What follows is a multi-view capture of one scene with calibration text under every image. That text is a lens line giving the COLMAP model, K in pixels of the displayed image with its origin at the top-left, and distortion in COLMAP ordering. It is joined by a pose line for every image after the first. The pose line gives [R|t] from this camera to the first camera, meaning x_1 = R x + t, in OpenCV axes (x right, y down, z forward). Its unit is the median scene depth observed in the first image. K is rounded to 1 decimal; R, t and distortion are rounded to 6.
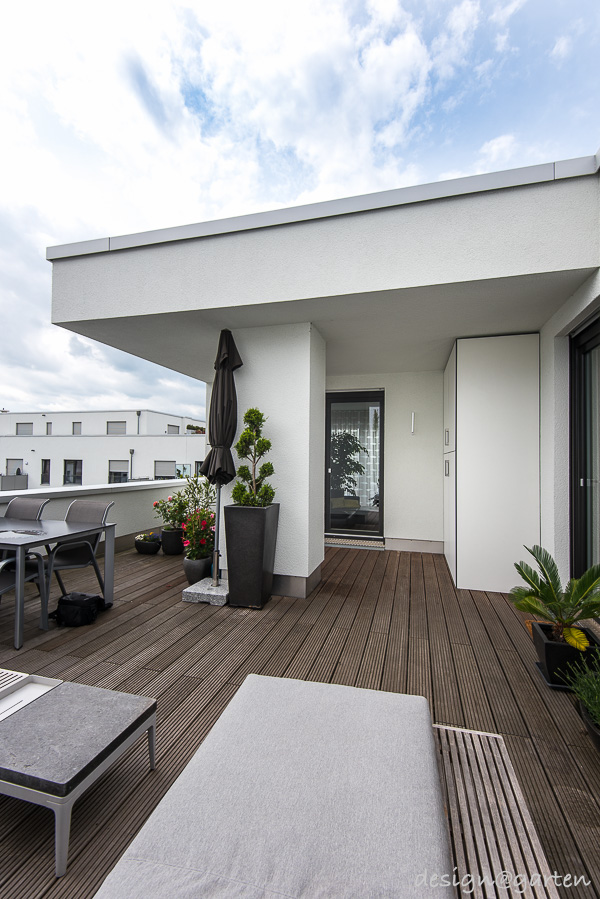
lens RADIAL K [[421.0, 0, 300.0], [0, 421.0, 449.5], [0, 0, 1]] dist [0.024902, -0.015878]
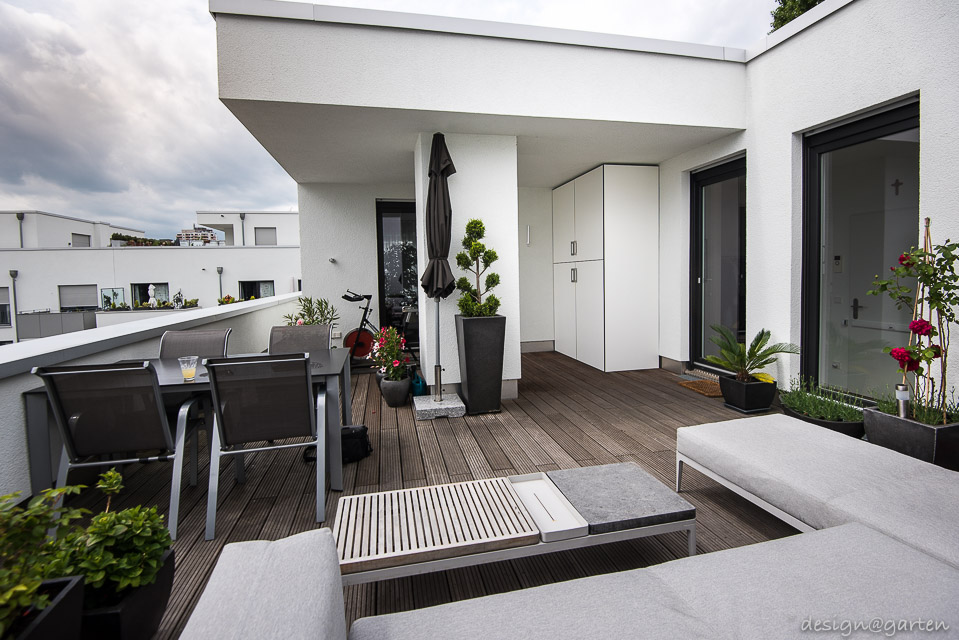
lens RADIAL K [[455.0, 0, 482.2], [0, 455.0, 301.2], [0, 0, 1]] dist [0.022574, -0.037734]
pose [[0.870037, -0.057564, 0.489614, -0.642780], [0.017283, 0.996111, 0.086400, 0.002069], [-0.492684, -0.066709, 0.867648, 0.047308]]
